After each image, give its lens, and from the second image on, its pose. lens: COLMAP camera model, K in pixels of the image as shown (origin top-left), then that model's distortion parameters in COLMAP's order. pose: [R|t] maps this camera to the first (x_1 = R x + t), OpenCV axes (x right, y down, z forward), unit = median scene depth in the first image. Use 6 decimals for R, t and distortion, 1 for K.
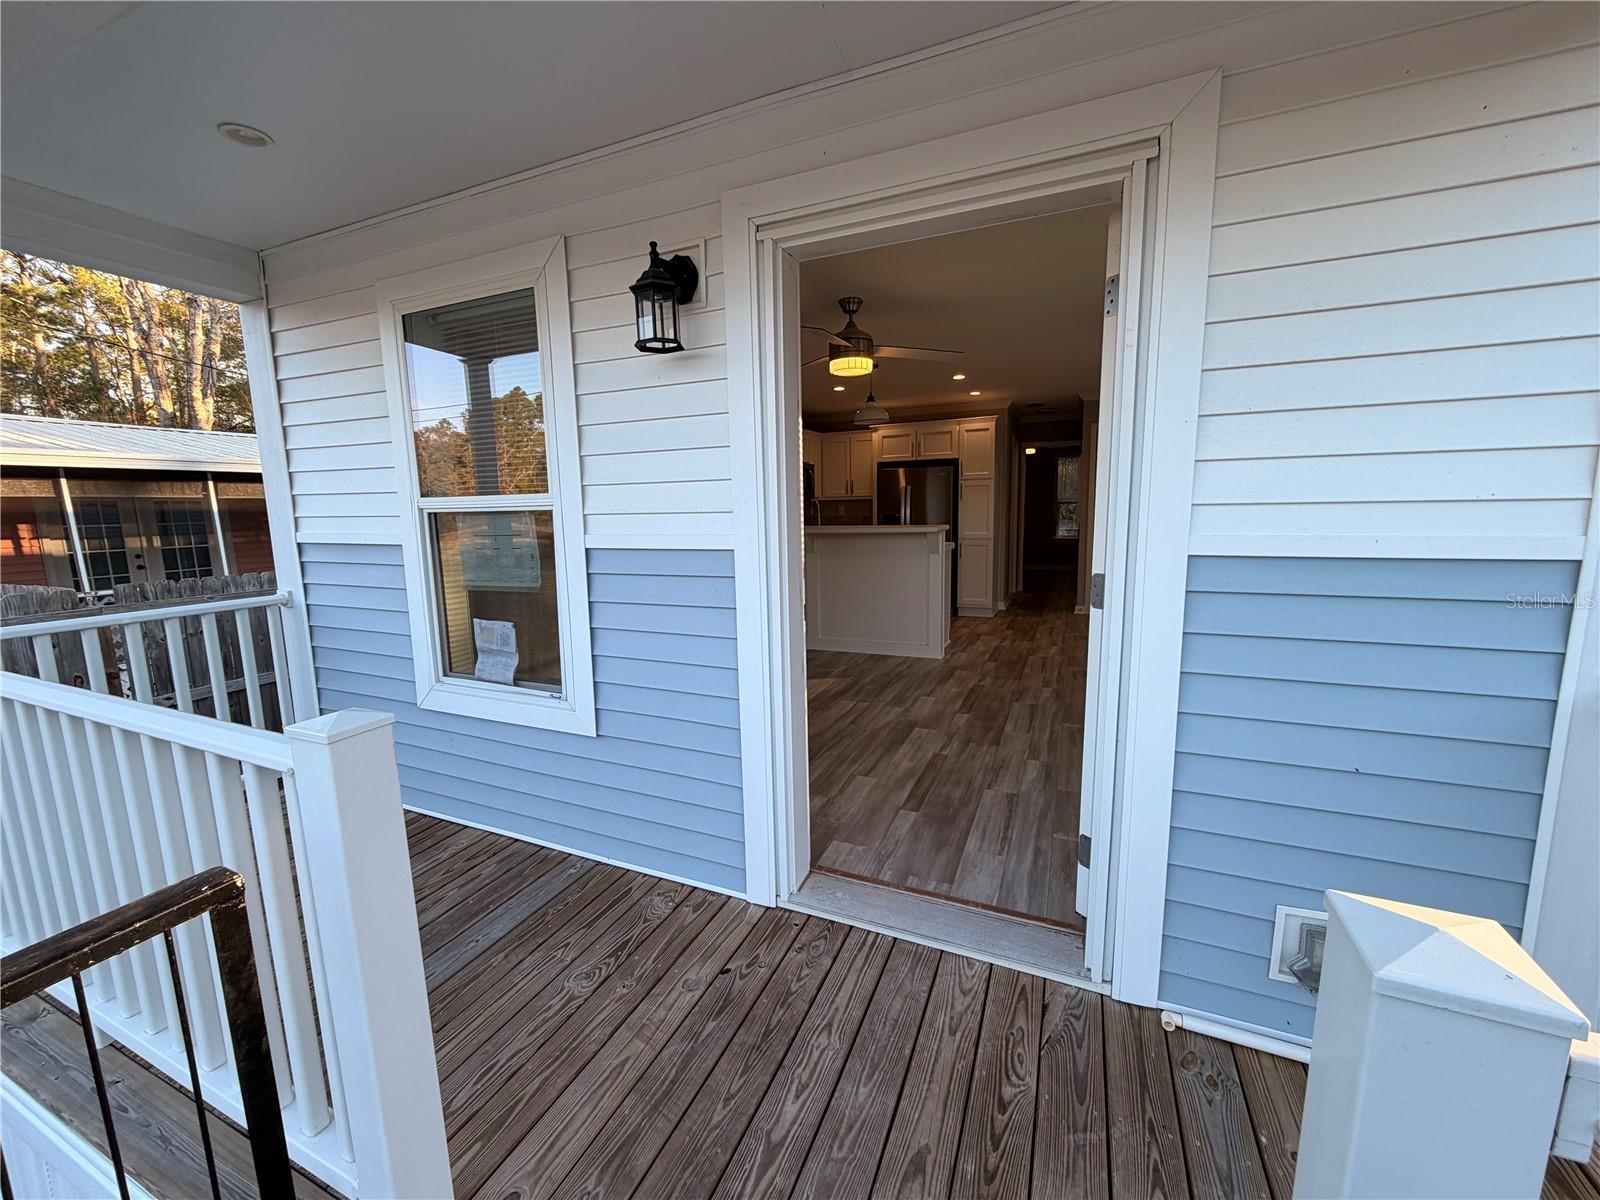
lens RADIAL K [[634.6, 0, 795.4], [0, 634.6, 610.7], [0, 0, 1]] dist [-0.005198, 0.000467]
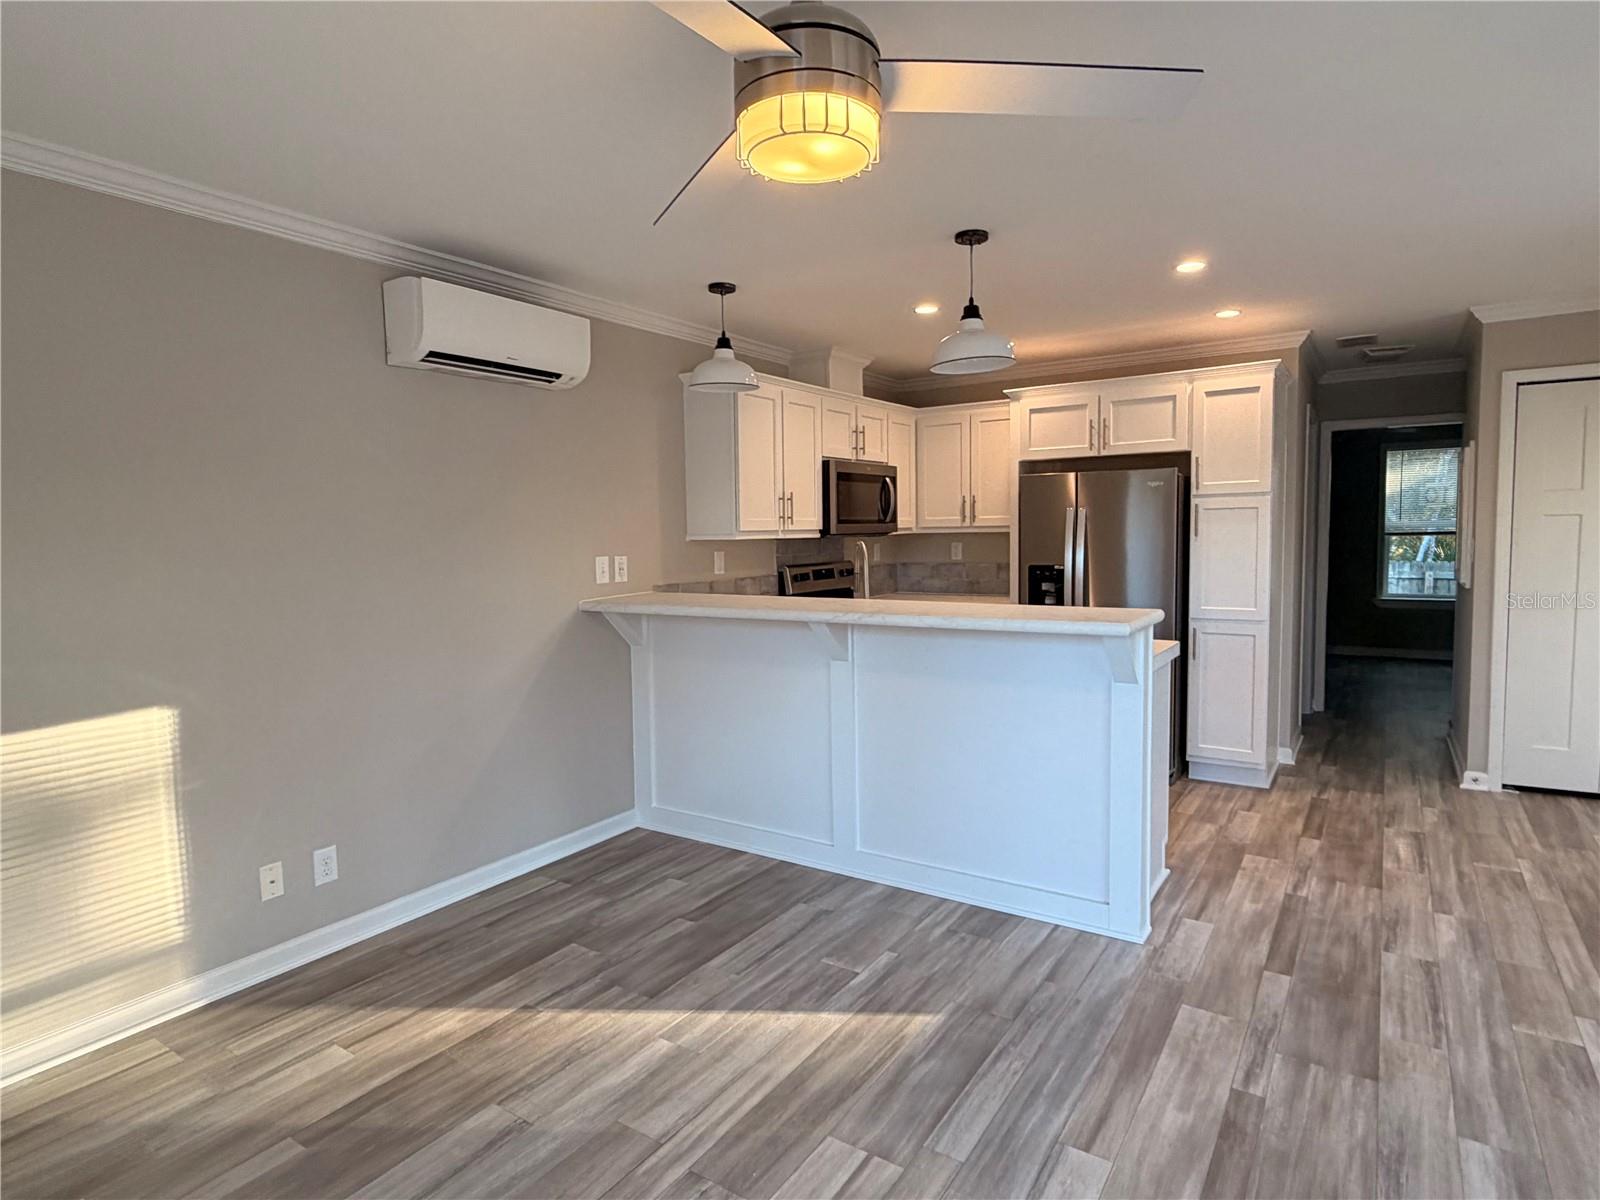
lens RADIAL K [[881.2, 0, 795.3], [0, 881.2, 609.6], [0, 0, 1]] dist [0.002698, -0.001429]
pose [[0.984970, 0.022039, -0.171313, 0.104981], [-0.033227, 0.997478, -0.062715, -0.091618], [0.169498, 0.067464, 0.983219, 0.399718]]
